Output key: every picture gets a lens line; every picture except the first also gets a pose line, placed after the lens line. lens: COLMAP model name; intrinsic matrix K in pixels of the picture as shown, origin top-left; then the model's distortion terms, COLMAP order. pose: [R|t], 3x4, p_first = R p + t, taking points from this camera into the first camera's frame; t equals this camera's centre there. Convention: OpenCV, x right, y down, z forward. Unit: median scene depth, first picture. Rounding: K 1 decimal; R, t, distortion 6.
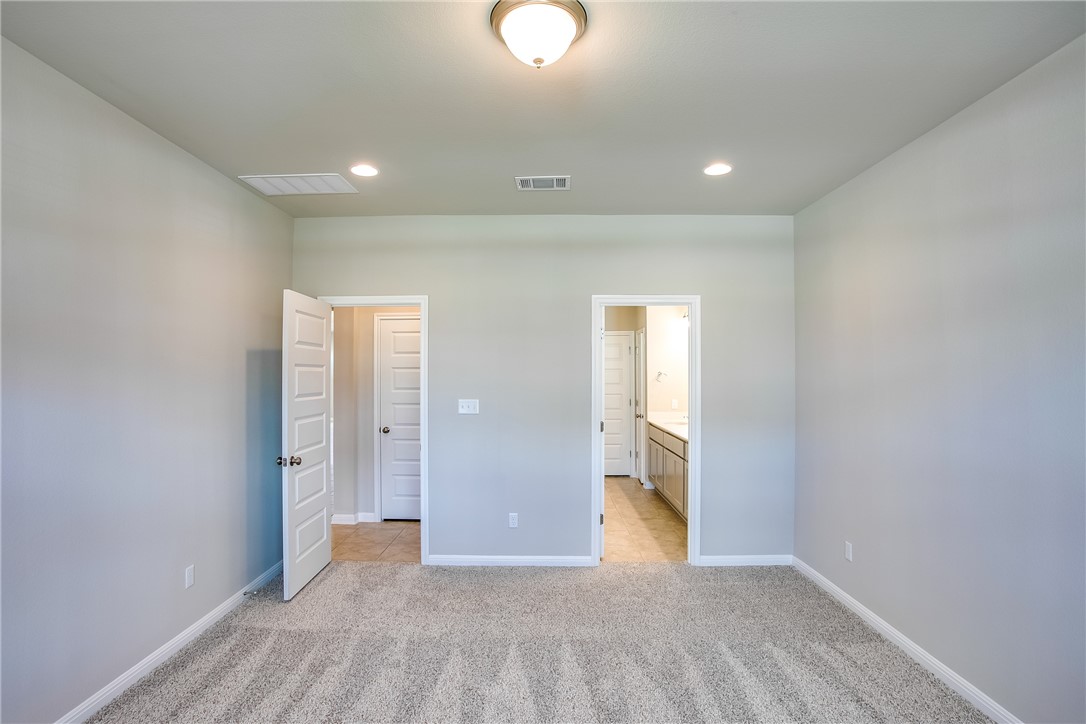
lens RADIAL K [[533.1, 0, 537.5], [0, 533.1, 367.5], [0, 0, 1]] dist [-0.079442, 0.035835]
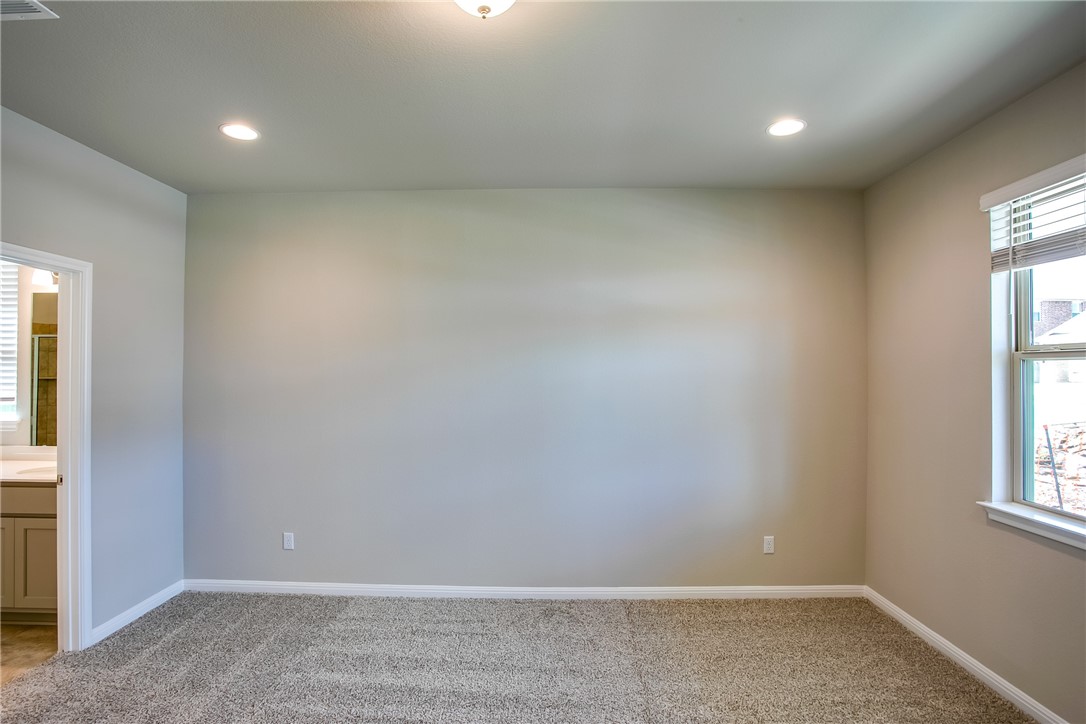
lens RADIAL K [[533.1, 0, 537.5], [0, 533.1, 367.5], [0, 0, 1]] dist [-0.079442, 0.035835]
pose [[0.023858, 0.004390, 0.999706, -0.369293], [-0.008002, 0.999959, -0.004201, 0.001893], [-0.999683, -0.007899, 0.023892, 0.386961]]
